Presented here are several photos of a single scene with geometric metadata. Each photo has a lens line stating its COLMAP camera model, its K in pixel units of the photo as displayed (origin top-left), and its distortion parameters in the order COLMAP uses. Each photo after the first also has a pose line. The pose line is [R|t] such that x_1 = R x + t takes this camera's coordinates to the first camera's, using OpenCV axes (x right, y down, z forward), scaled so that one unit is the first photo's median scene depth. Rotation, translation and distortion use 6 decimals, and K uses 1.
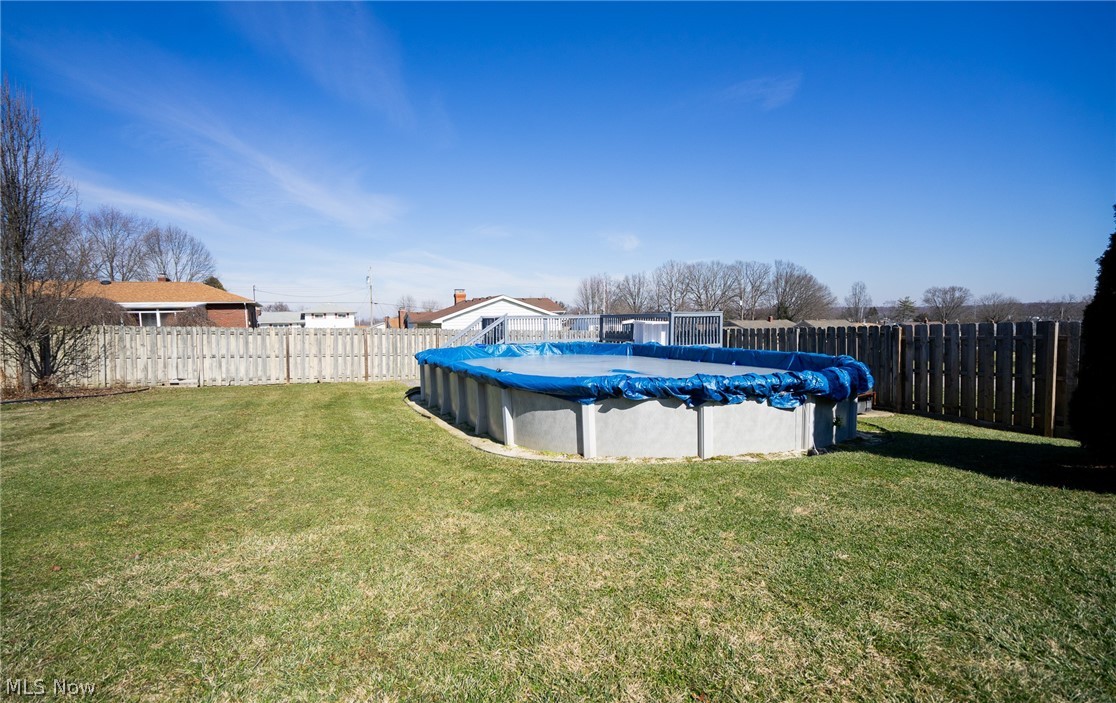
lens RADIAL K [[521.1, 0, 558.0], [0, 521.1, 351.5], [0, 0, 1]] dist [-0.020117, 0.000305]
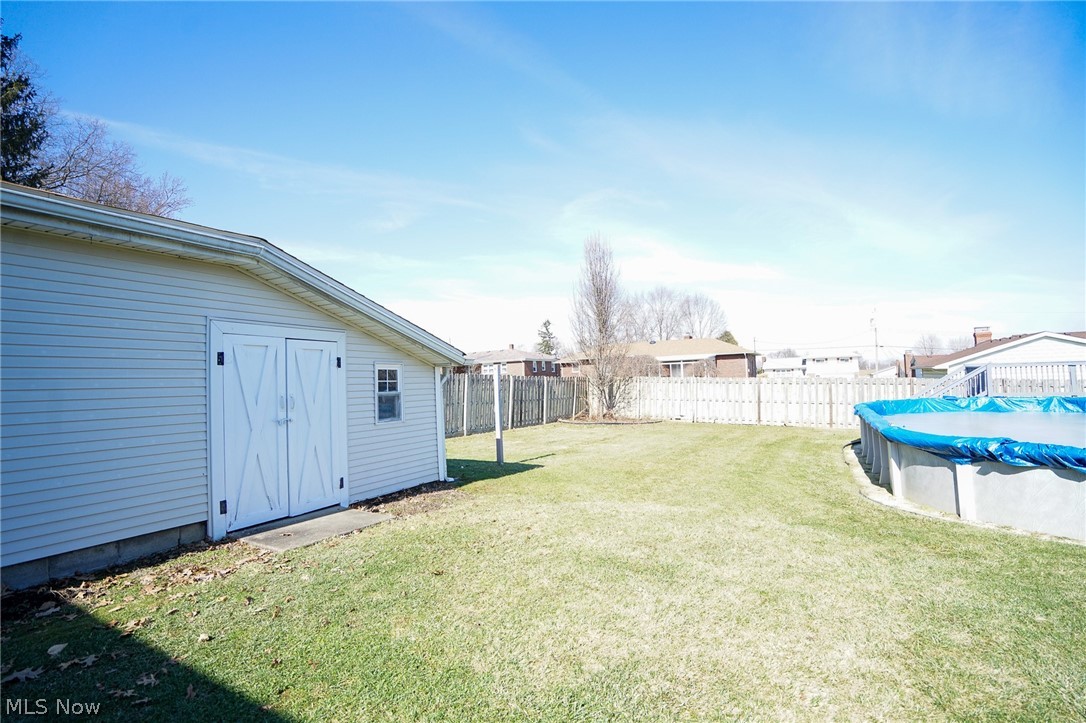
lens RADIAL K [[496.9, 0, 539.0], [0, 496.9, 359.9], [0, 0, 1]] dist [-0.067552, 0.027527]
pose [[0.580548, -0.029336, -0.813697, 0.113637], [-0.030506, 0.997865, -0.057742, -0.007048], [0.813654, 0.058345, 0.578414, -0.068932]]
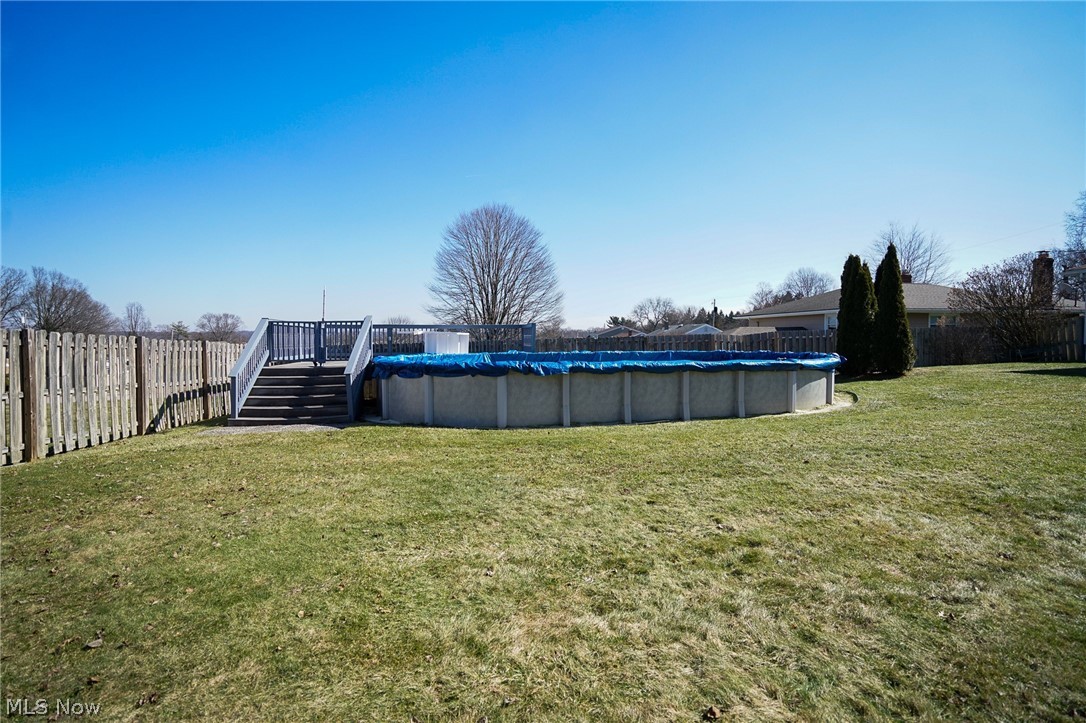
lens RADIAL K [[505.5, 0, 543.0], [0, 505.5, 361.5], [0, 0, 1]] dist [-0.043028, 0.013350]
pose [[0.262689, -0.028954, 0.964446, -0.628375], [0.057283, 0.998255, 0.014367, -0.004621], [-0.963179, 0.051472, 0.263889, 0.511820]]
